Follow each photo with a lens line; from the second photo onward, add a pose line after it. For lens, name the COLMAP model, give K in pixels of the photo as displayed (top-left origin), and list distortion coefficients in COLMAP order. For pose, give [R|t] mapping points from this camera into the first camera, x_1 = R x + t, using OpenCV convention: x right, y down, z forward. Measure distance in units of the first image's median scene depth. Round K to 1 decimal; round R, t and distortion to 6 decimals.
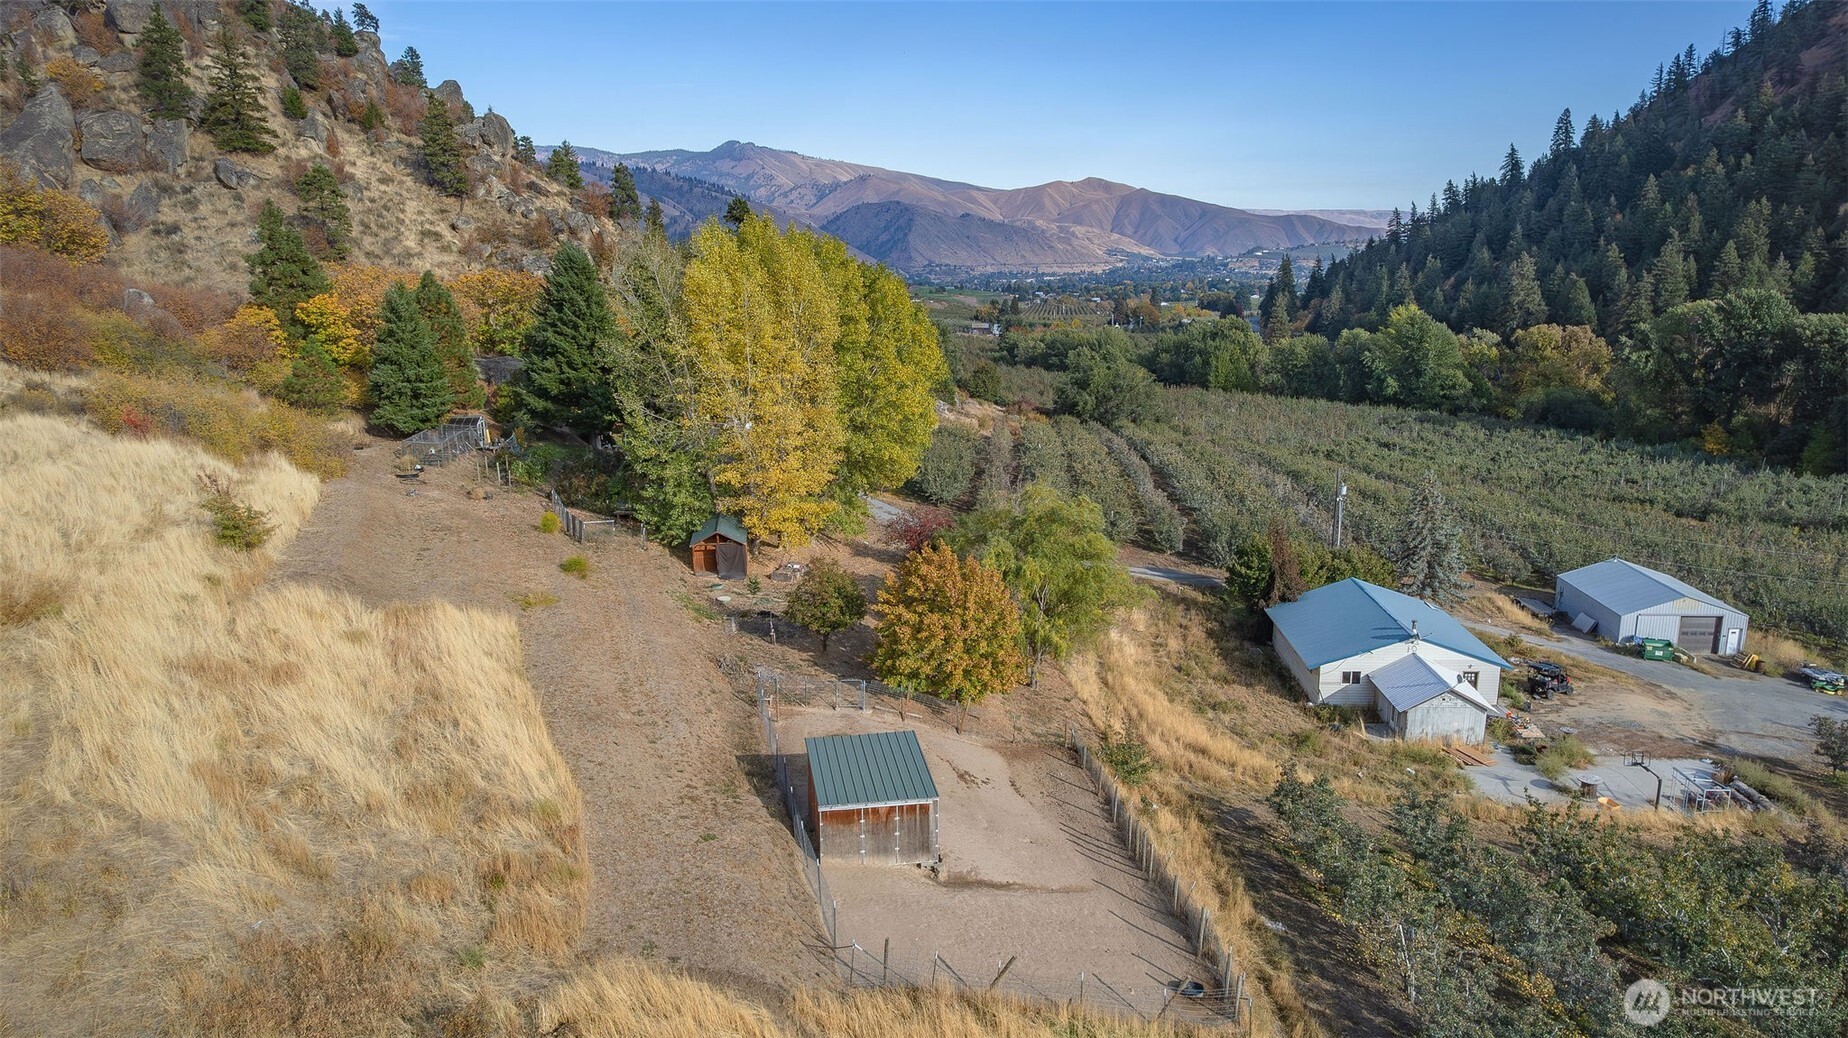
lens RADIAL K [[1249.3, 0, 924.0], [0, 1249.3, 519.0], [0, 0, 1]] dist [-0.056065, 0.018970]
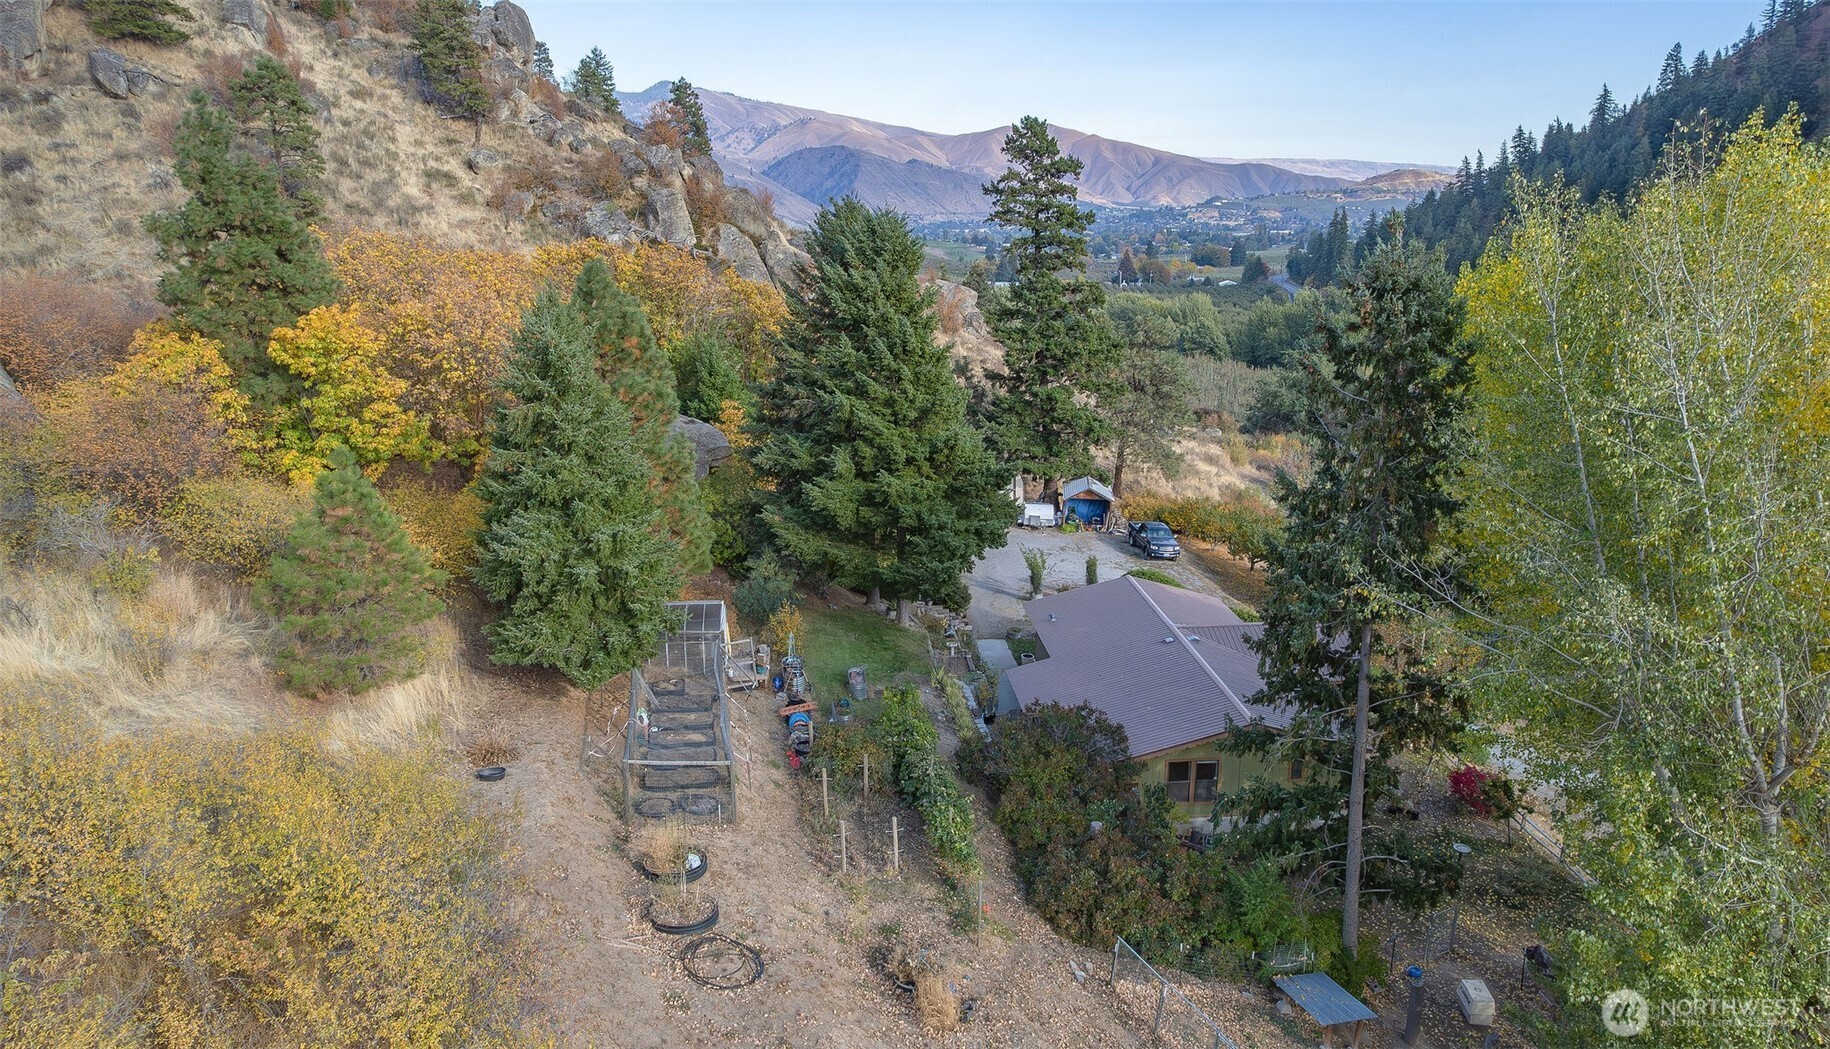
lens RADIAL K [[1260.5, 0, 915.0], [0, 1260.5, 524.5], [0, 0, 1]] dist [-0.066292, 0.051339]
pose [[0.998869, -0.005399, 0.047247, -0.180870], [0.003385, 0.999086, 0.042604, -0.074286], [-0.047434, -0.042396, 0.997974, 0.326362]]
